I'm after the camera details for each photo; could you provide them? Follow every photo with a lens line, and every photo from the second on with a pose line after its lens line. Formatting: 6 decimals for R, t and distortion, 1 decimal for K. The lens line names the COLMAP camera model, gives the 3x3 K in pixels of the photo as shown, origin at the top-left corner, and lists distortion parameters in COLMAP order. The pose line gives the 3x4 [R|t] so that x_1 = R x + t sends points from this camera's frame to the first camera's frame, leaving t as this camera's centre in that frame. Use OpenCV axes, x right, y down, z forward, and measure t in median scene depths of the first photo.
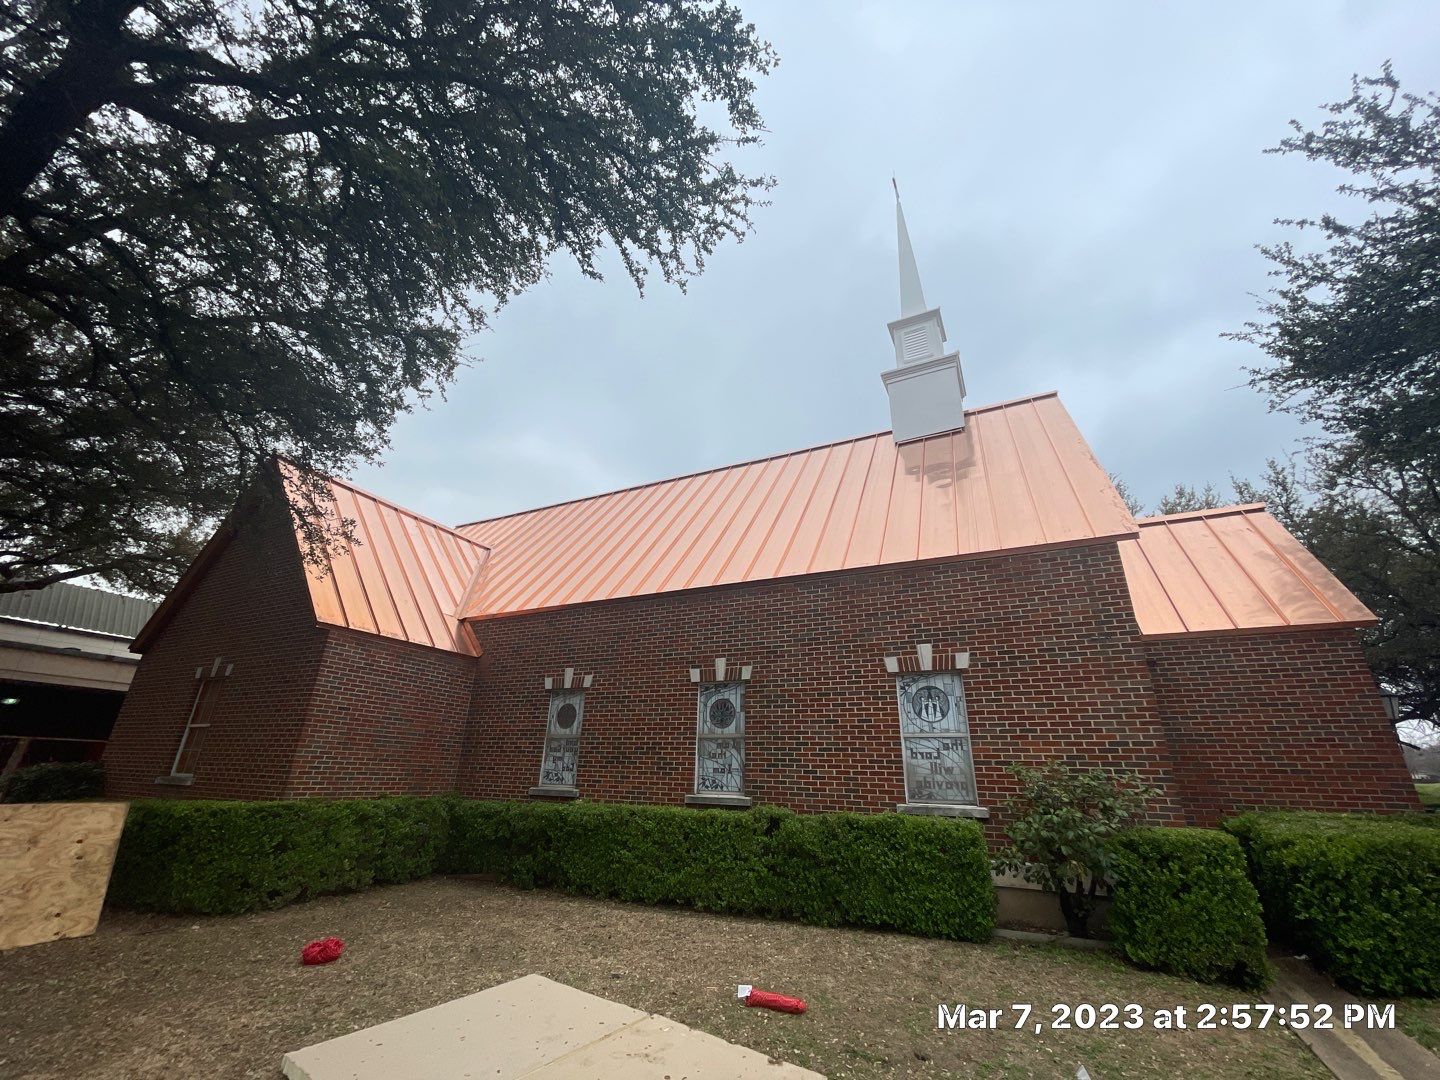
lens RADIAL K [[580.6, 0, 721.3], [0, 580.6, 541.2], [0, 0, 1]] dist [-0.002377, -0.000688]
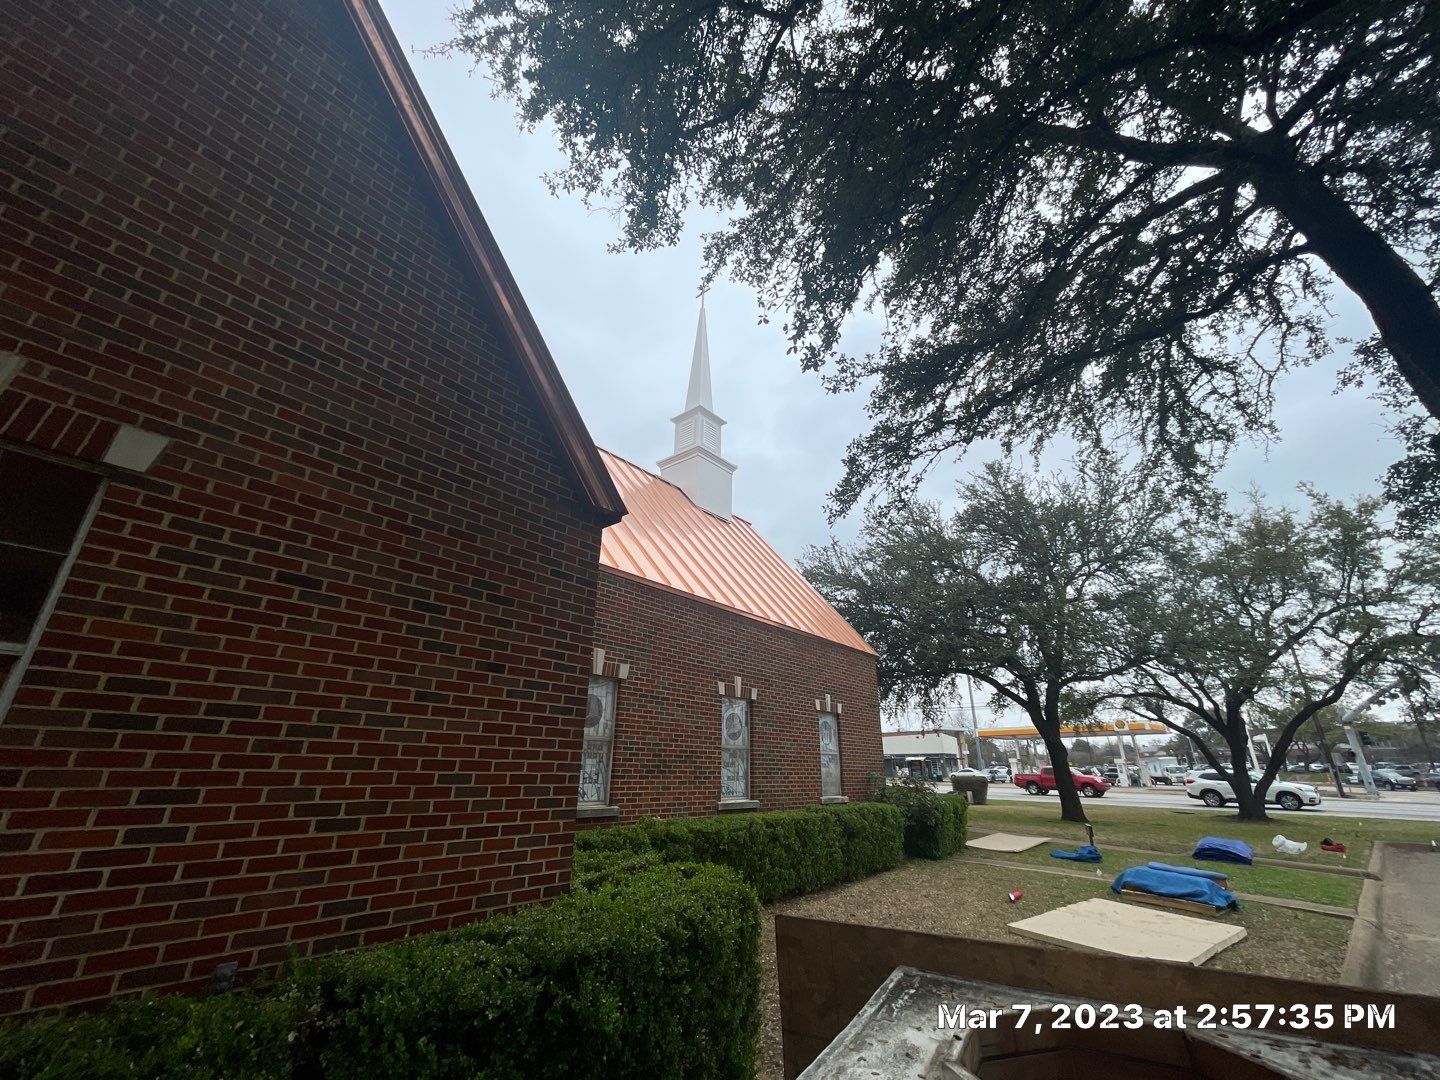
lens RADIAL K [[580.6, 0, 721.3], [0, 580.6, 541.2], [0, 0, 1]] dist [-0.002377, -0.000688]
pose [[0.234587, 0.342144, 0.909893, -1.309595], [-0.363379, 0.899021, -0.244370, 0.297031], [-0.901623, -0.273310, 0.335227, 0.858746]]
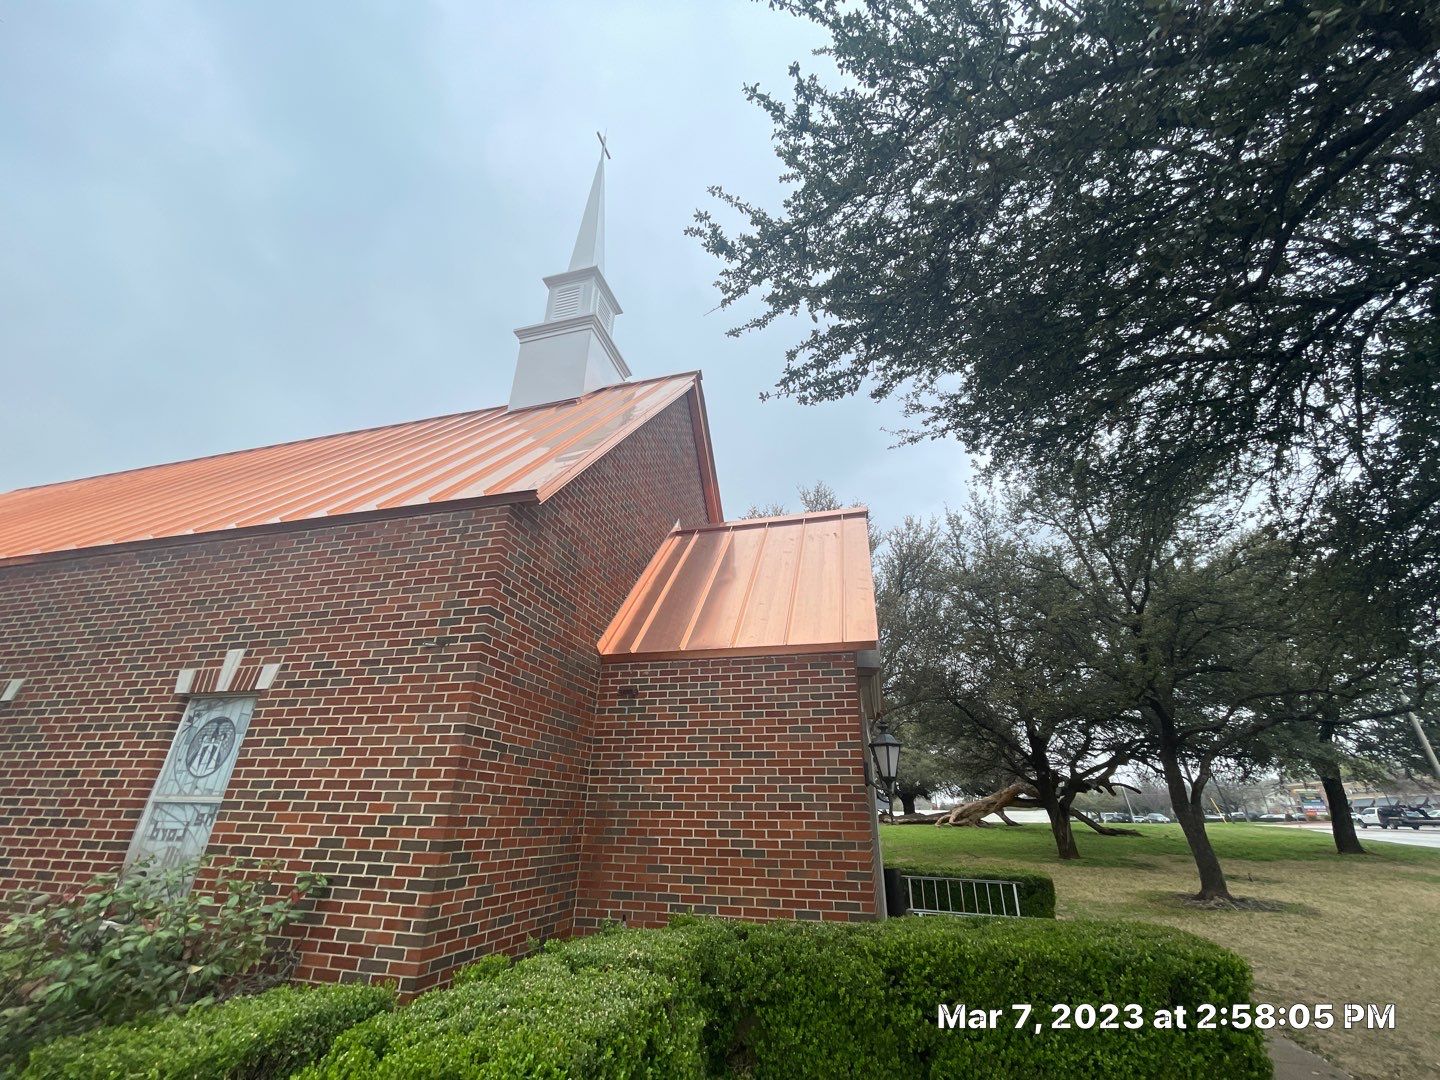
lens RADIAL K [[580.6, 0, 721.3], [0, 580.6, 541.2], [0, 0, 1]] dist [-0.002377, -0.000688]
pose [[0.979600, 0.077962, 0.185216, 0.748964], [-0.066900, 0.995624, -0.065248, 0.067292], [-0.189492, 0.051526, 0.980529, 0.282957]]
